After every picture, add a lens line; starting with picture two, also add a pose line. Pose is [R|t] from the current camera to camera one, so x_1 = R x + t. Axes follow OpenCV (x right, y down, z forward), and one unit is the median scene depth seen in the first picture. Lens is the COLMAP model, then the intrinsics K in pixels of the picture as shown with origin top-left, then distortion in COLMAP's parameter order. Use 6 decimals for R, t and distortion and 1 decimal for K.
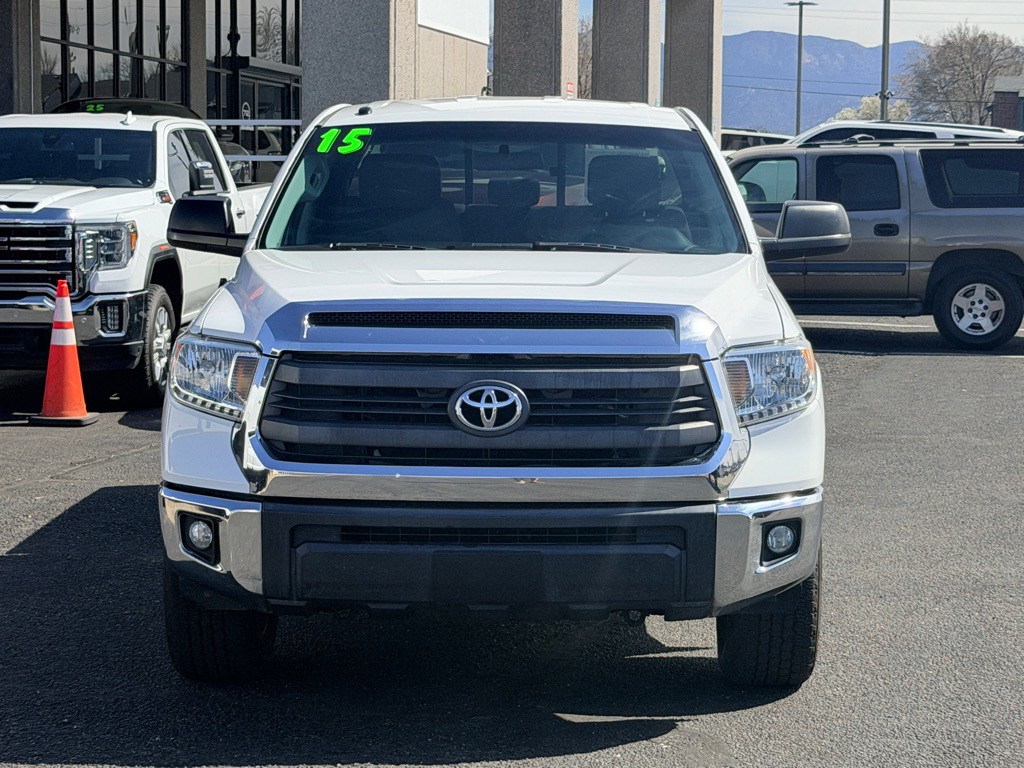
lens RADIAL K [[2261.4, 0, 539.6], [0, 2261.4, 409.0], [0, 0, 1]] dist [0.177129, -0.039086]
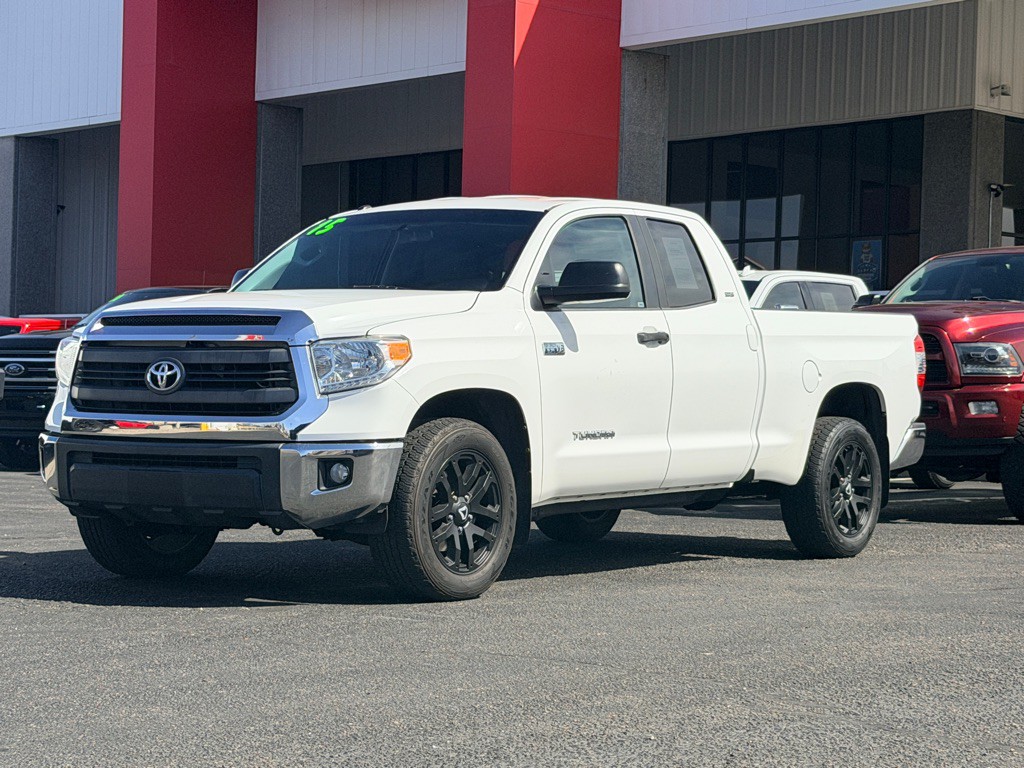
lens RADIAL K [[2270.5, 0, 532.4], [0, 2270.5, 408.0], [0, 0, 1]] dist [0.167967, 0.039785]
pose [[0.827928, 0.009684, -0.560750, 0.455053], [-0.066933, 0.994411, -0.081652, 0.056641], [0.556826, 0.105135, 0.823949, -0.050189]]
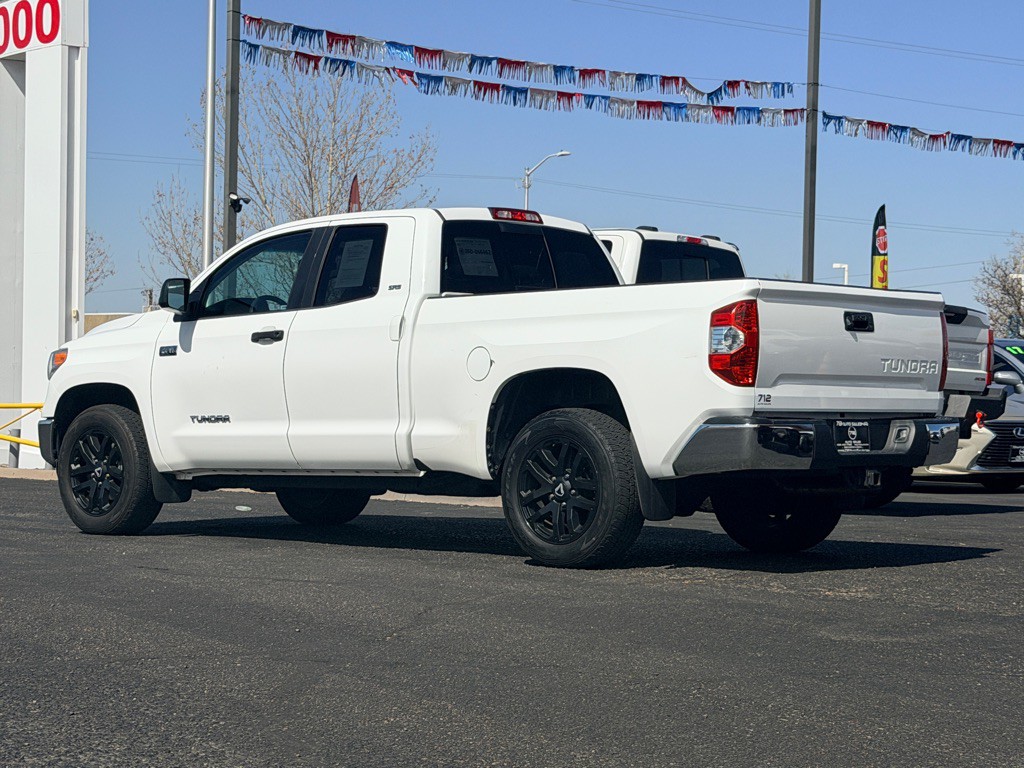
lens RADIAL K [[2308.3, 0, 512.0], [0, 2308.3, 384.0], [0, 0, 1]] dist [0.178861, -0.127641]
pose [[-0.665976, -0.018432, -0.745745, 0.665387], [-0.088603, 0.994573, 0.054544, -0.070870], [0.740692, 0.102400, -0.663995, 1.267638]]
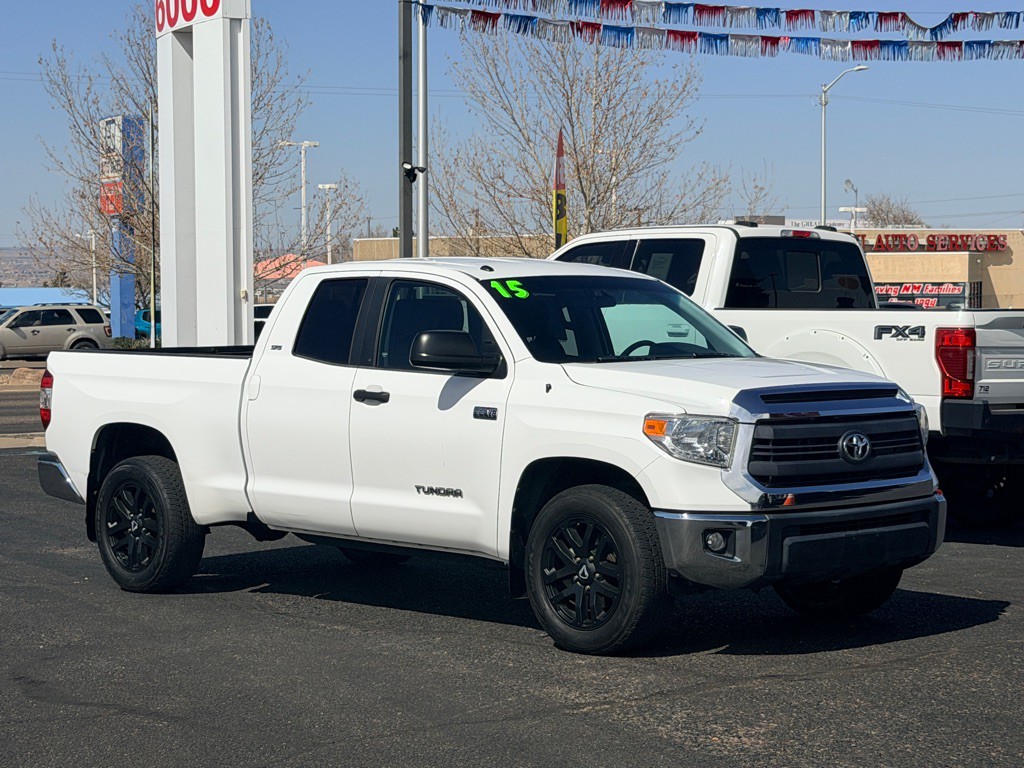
lens RADIAL K [[2310.6, 0, 522.5], [0, 2310.6, 382.2], [0, 0, 1]] dist [0.185655, -0.186827]
pose [[-0.772424, 0.024103, -0.634650, 0.497627], [-0.057668, 0.992490, 0.107881, -0.133286], [0.632484, 0.119929, -0.765233, 1.299689]]
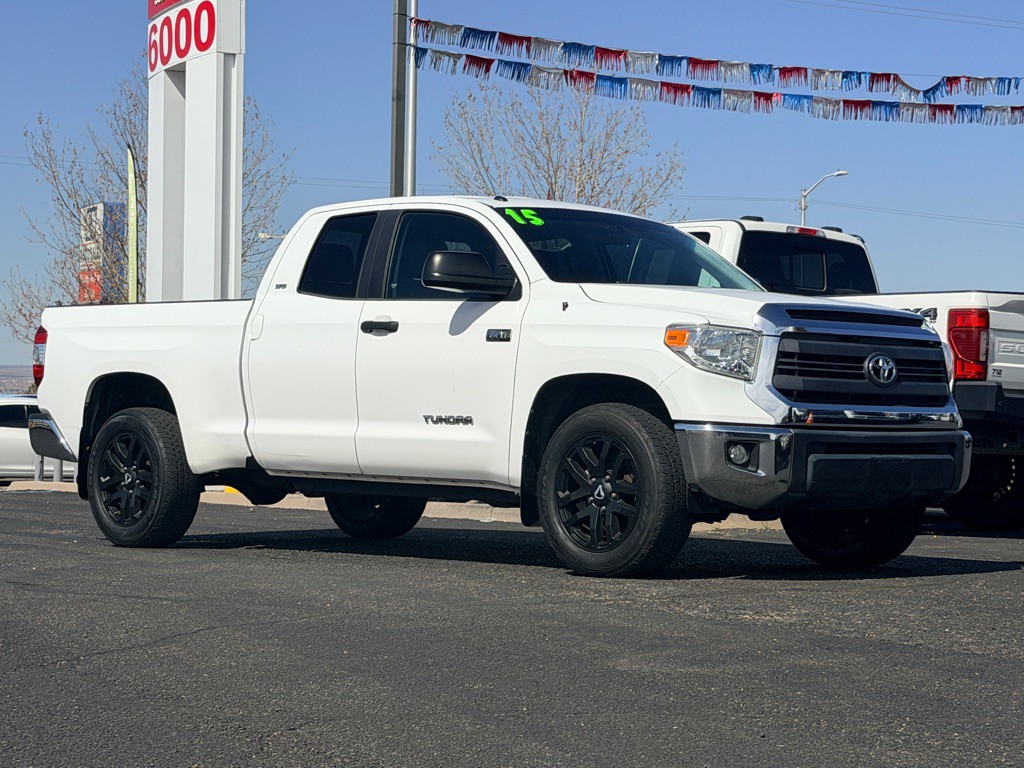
lens RADIAL K [[2308.3, 0, 512.0], [0, 2308.3, 384.0], [0, 0, 1]] dist [0.178861, -0.127641]
pose [[-0.766773, -0.026675, -0.641364, 0.493977], [-0.077439, 0.995683, 0.051169, -0.061097], [0.637230, 0.088901, -0.765529, 1.279406]]
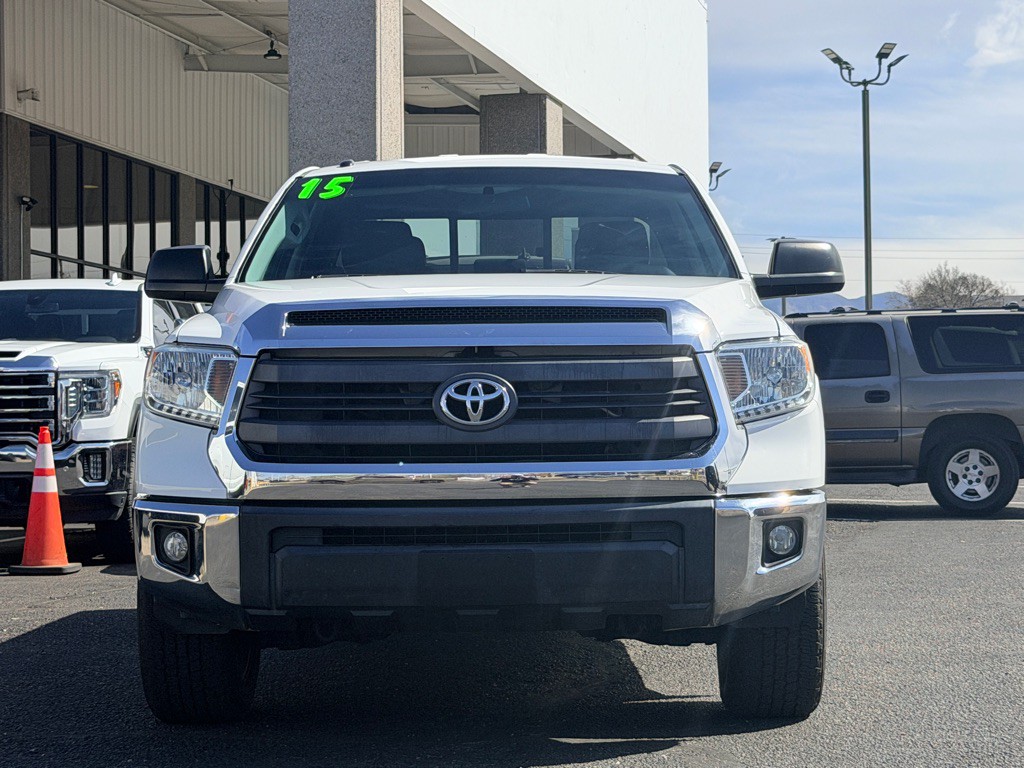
lens RADIAL K [[2261.4, 0, 539.6], [0, 2261.4, 409.0], [0, 0, 1]] dist [0.177129, -0.039086]
pose [[0.999843, -0.017094, 0.004701, 0.000139], [0.017511, 0.993641, -0.111227, 0.048517], [-0.002770, 0.111292, 0.993784, 0.019344]]
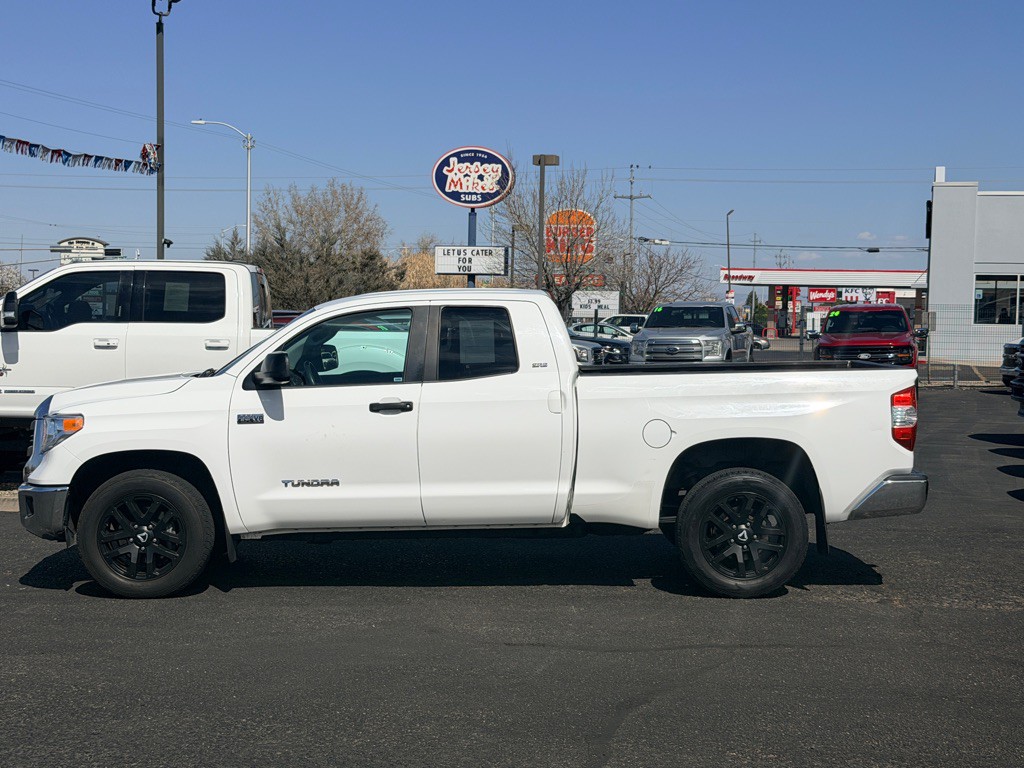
lens RADIAL K [[1776.5, 0, 532.0], [0, 1776.5, 386.6], [0, 0, 1]] dist [0.155696, -0.058219]
pose [[0.012743, 0.036634, -0.999248, 0.815108], [-0.102494, 0.994113, 0.035138, -0.073235], [0.994652, 0.101970, 0.016423, 0.645828]]
